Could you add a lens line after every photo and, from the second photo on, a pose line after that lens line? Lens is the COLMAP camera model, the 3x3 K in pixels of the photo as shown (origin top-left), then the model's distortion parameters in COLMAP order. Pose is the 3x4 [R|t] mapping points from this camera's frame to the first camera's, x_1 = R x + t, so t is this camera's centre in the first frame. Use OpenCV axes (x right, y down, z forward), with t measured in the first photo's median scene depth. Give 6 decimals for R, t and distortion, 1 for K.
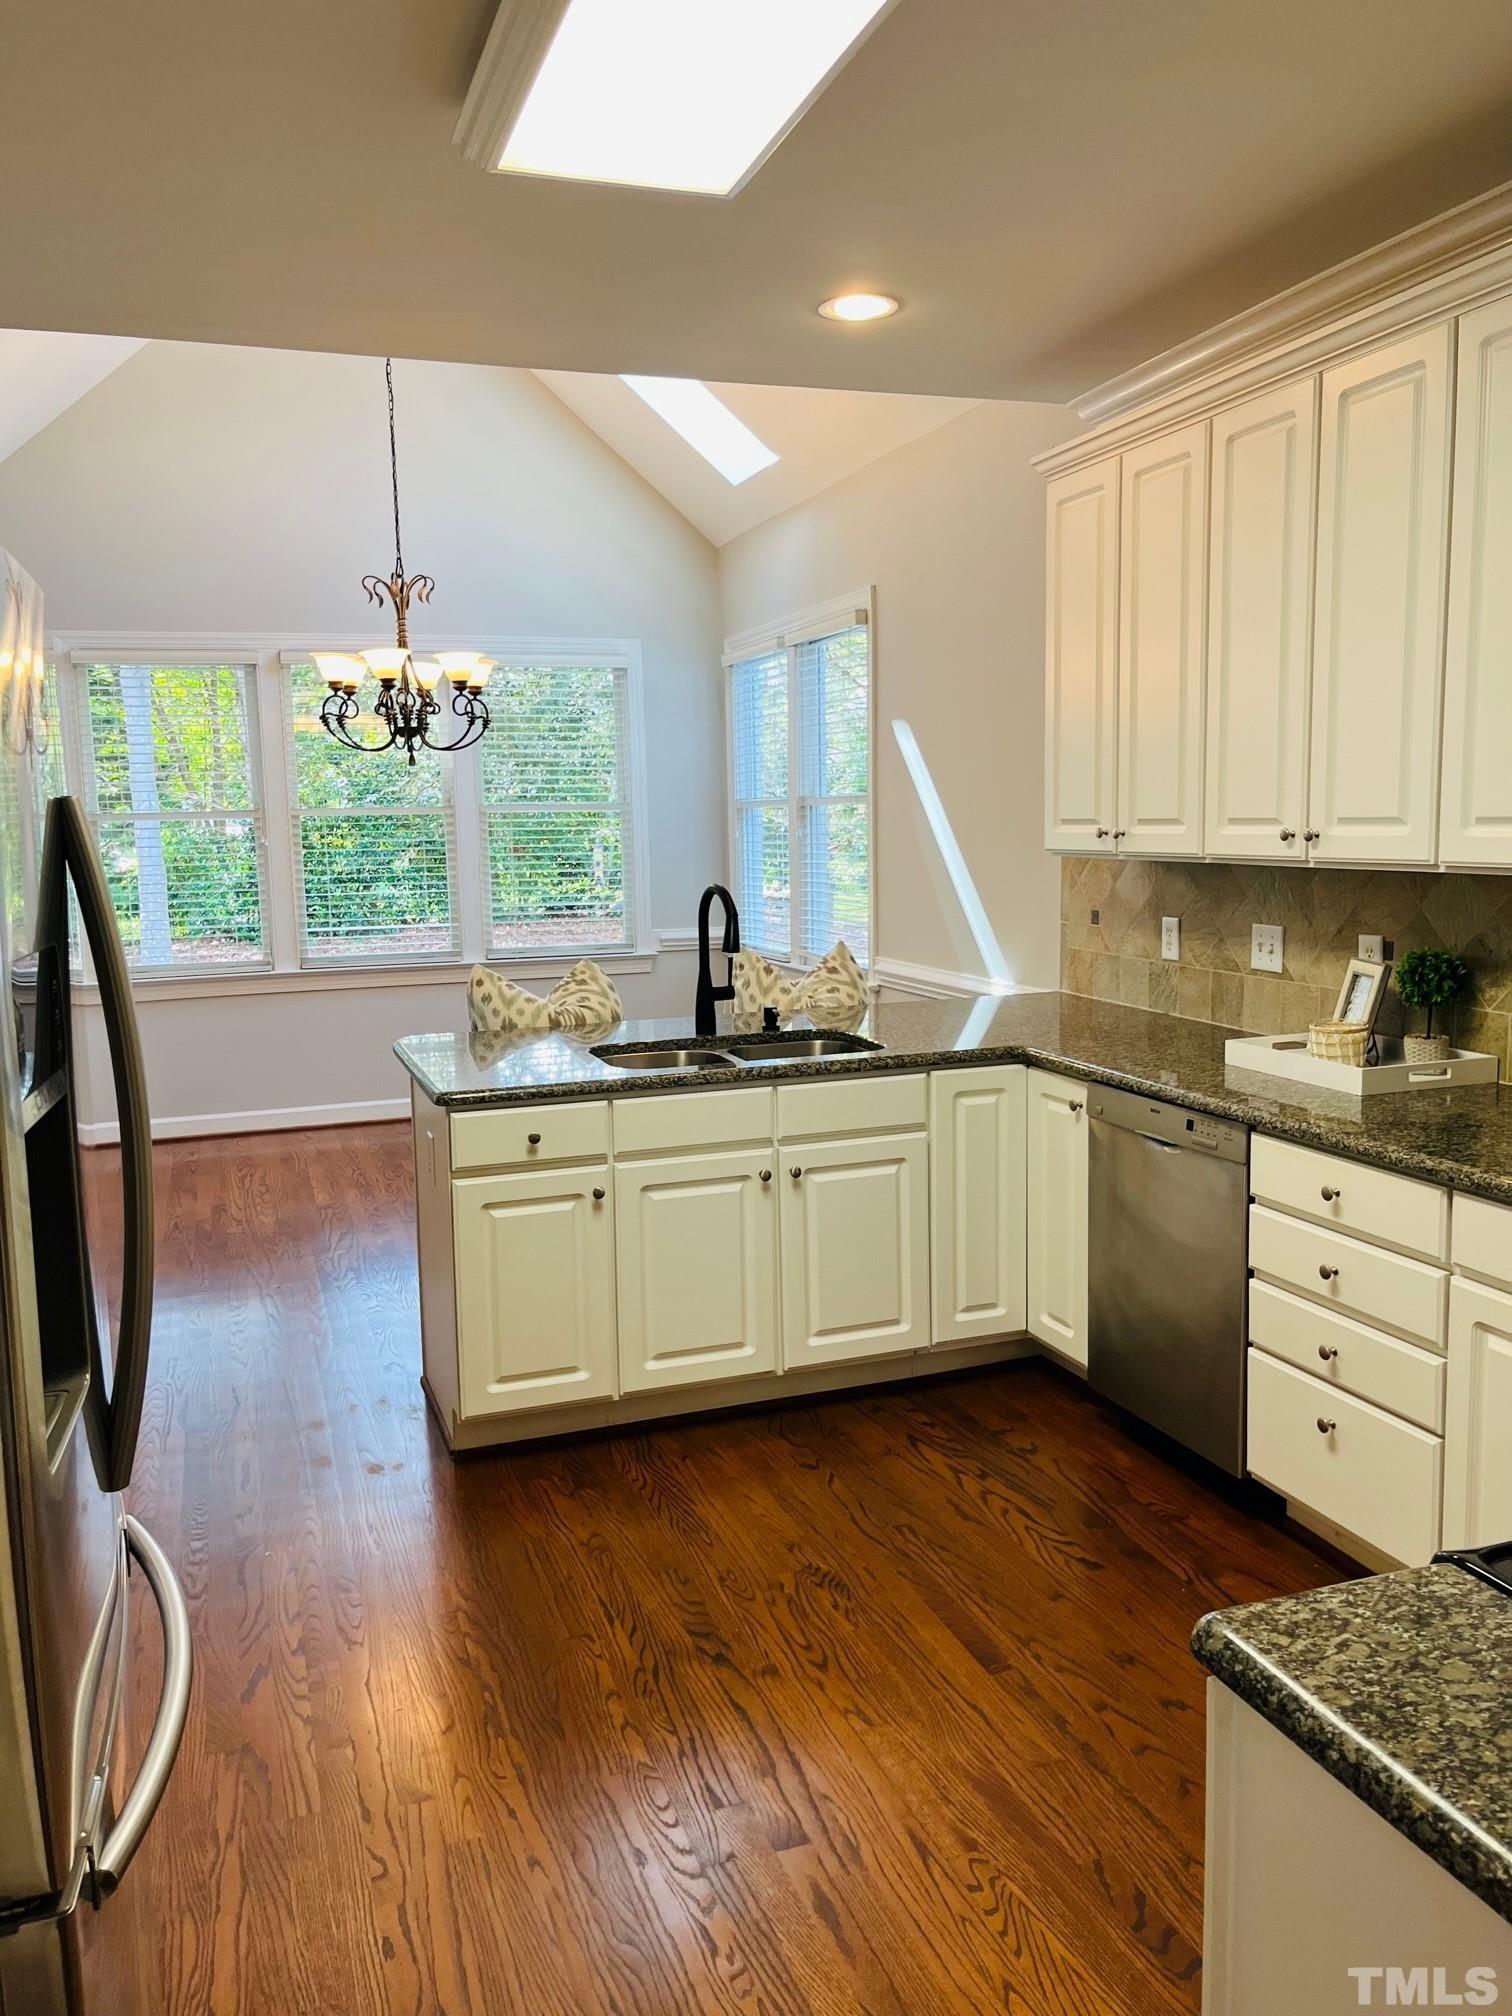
lens RADIAL K [[1510.1, 0, 759.1], [0, 1510.1, 1008.6], [0, 0, 1]] dist [0.046467, -0.003133]
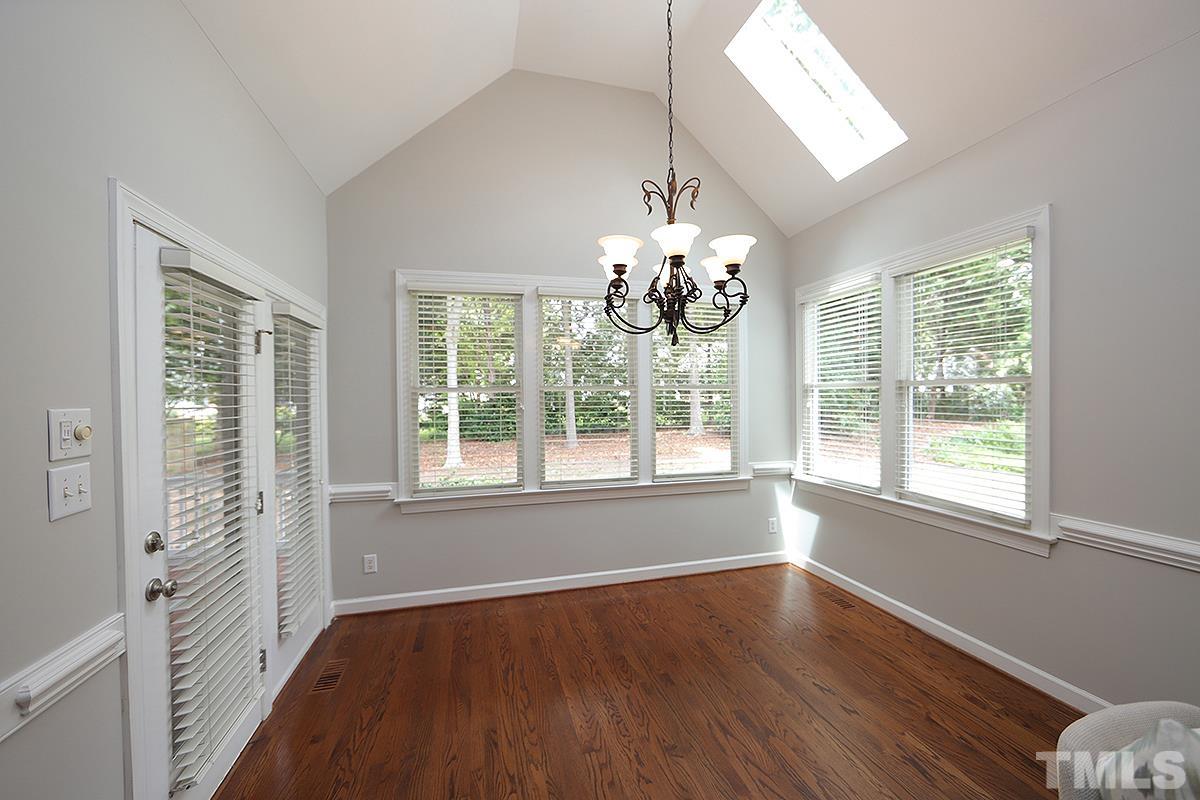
lens RADIAL K [[467.3, 0, 601.7], [0, 467.3, 402.3], [0, 0, 1]] dist [-0.011027, -0.000040]
pose [[0.997644, 0.010923, -0.067730, -0.259113], [-0.019104, 0.992427, -0.121341, -0.072426], [0.065892, 0.122349, 0.990297, 0.650367]]
